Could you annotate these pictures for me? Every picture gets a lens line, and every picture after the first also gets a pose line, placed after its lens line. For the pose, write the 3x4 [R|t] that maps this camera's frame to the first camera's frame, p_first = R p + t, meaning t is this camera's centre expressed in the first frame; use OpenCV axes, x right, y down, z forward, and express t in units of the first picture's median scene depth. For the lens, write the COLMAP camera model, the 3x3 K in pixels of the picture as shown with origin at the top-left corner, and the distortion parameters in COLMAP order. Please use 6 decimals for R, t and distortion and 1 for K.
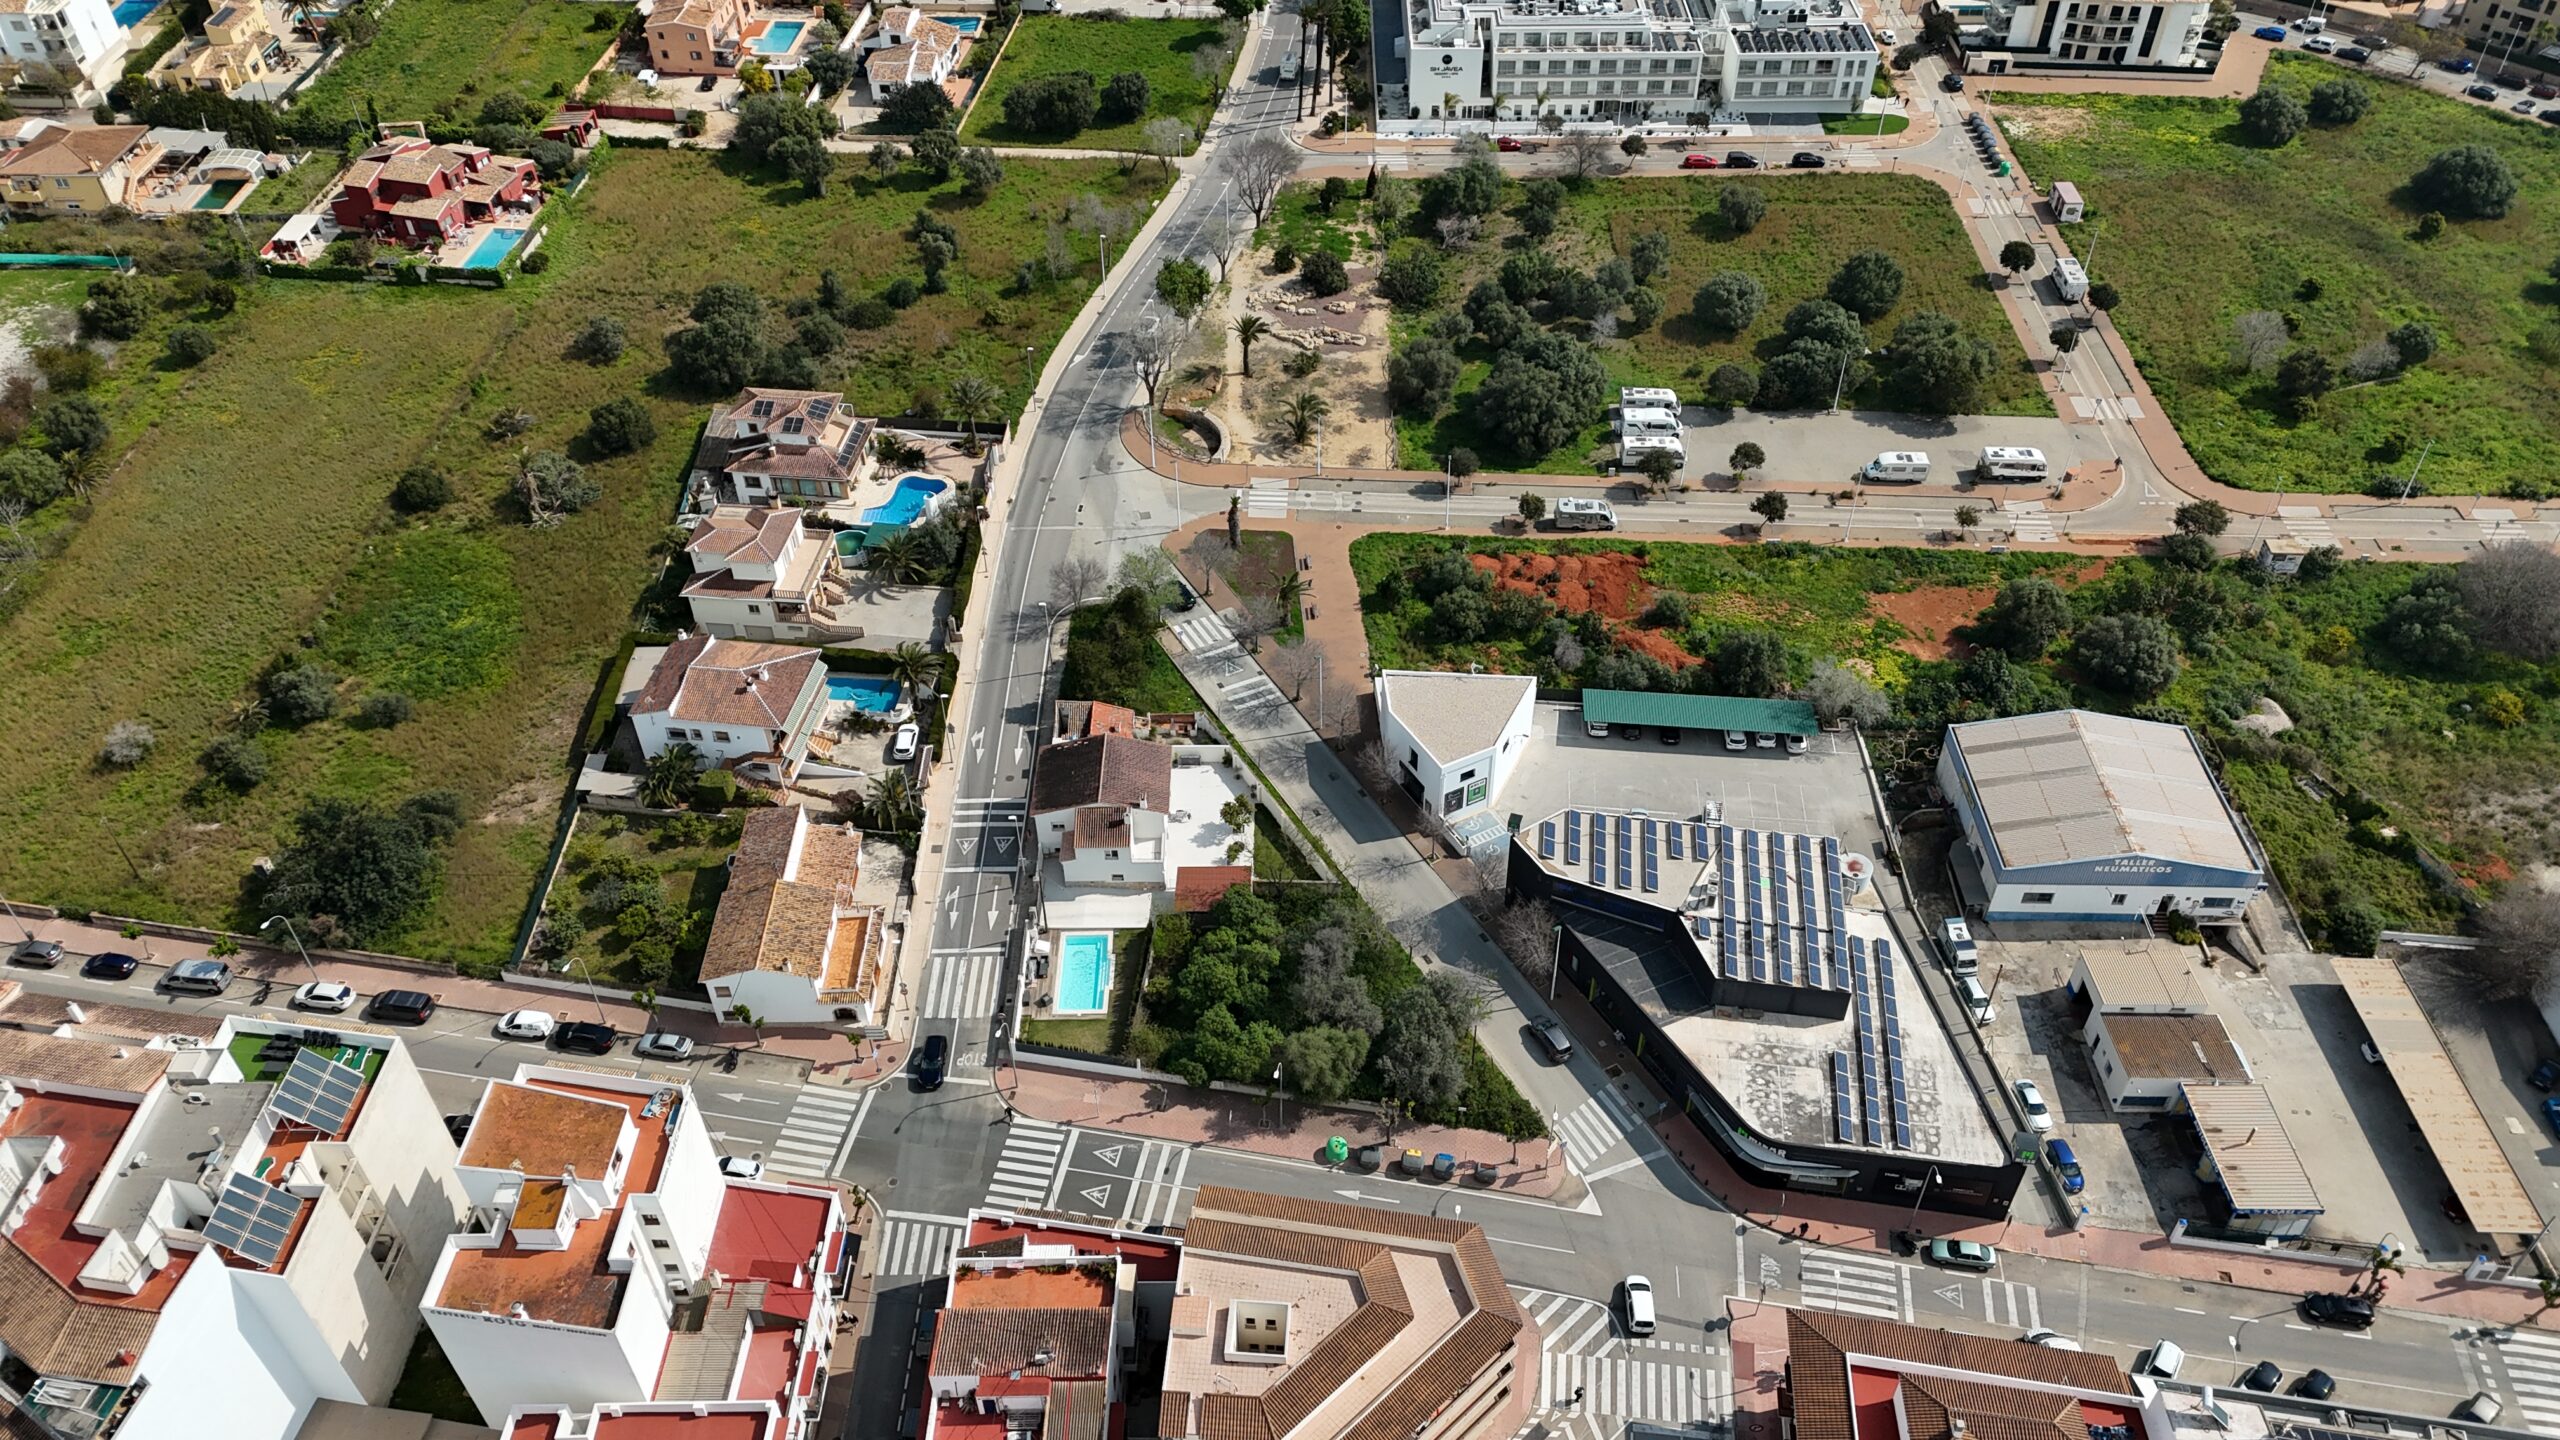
lens RADIAL K [[1837.0, 0, 1280.0], [0, 1837.0, 720.0], [0, 0, 1]] dist [0.084020, -0.074124]
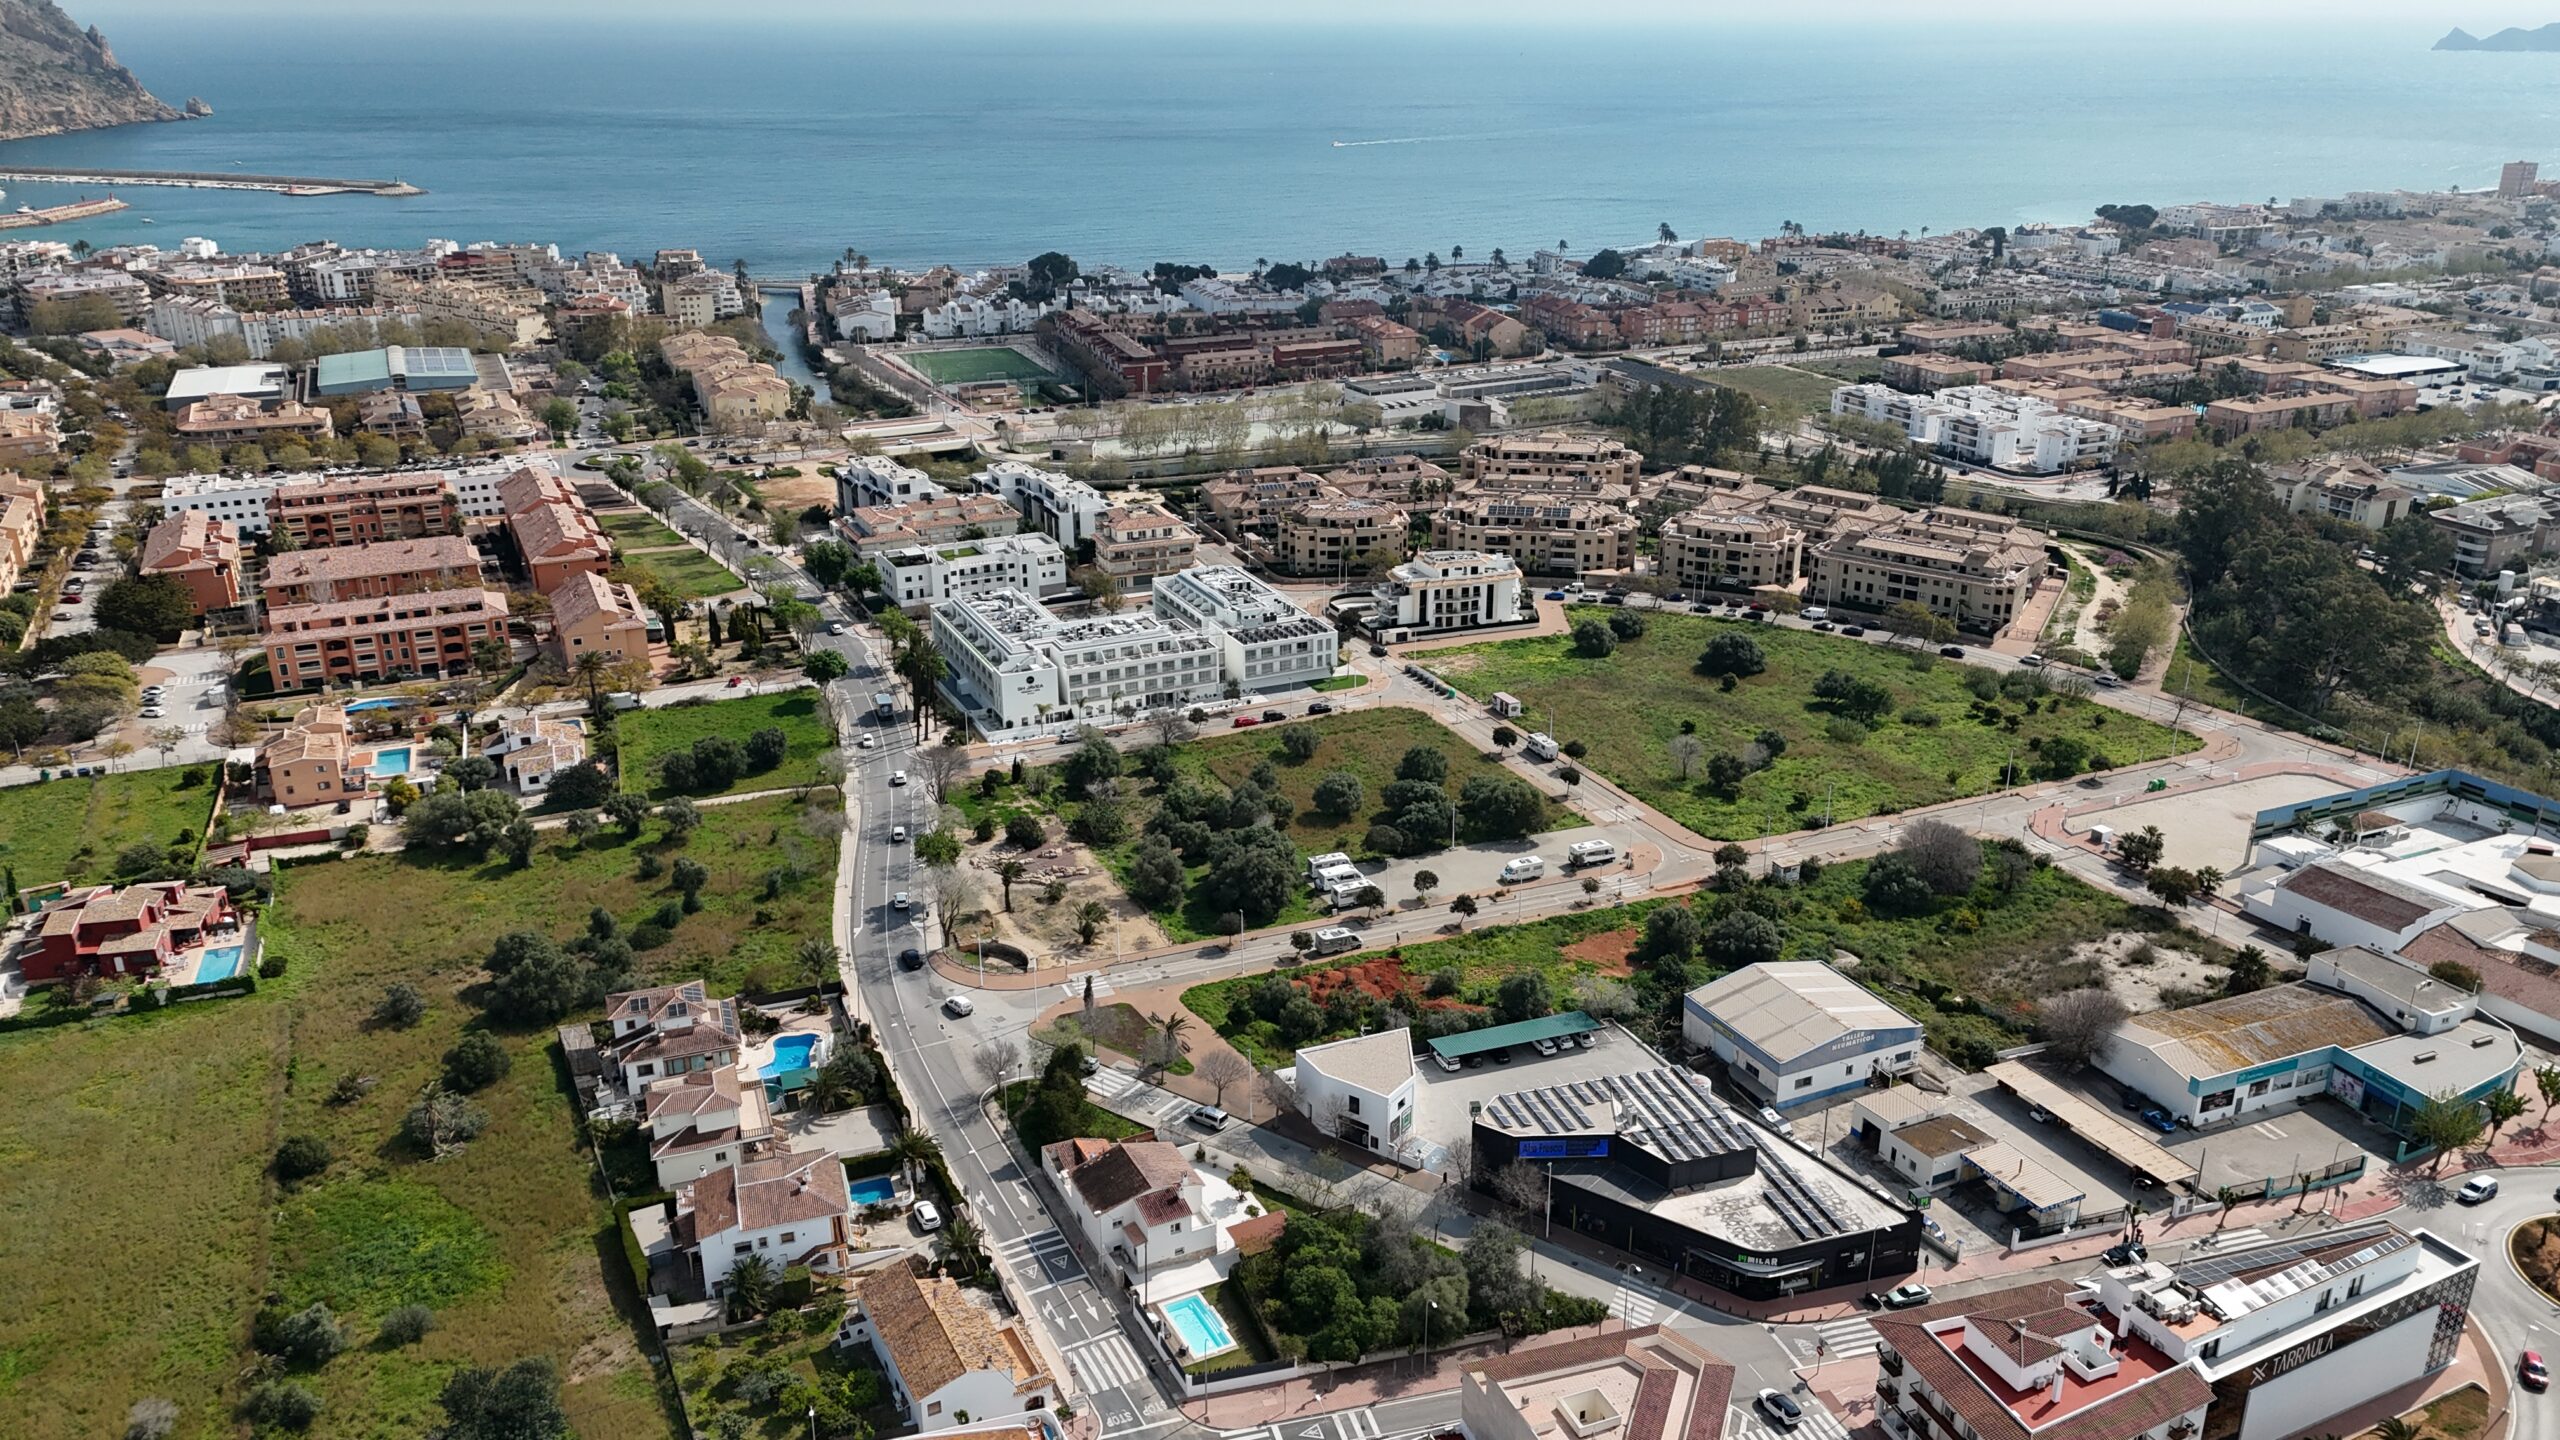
lens RADIAL K [[1816.5, 0, 1280.0], [0, 1816.5, 720.0], [0, 0, 1]] dist [0.099407, -0.110533]
pose [[0.901110, -0.150372, 0.406681, -0.350601], [0.288982, 0.907532, -0.304753, 0.118032], [-0.323249, 0.392140, 0.861241, -0.121313]]
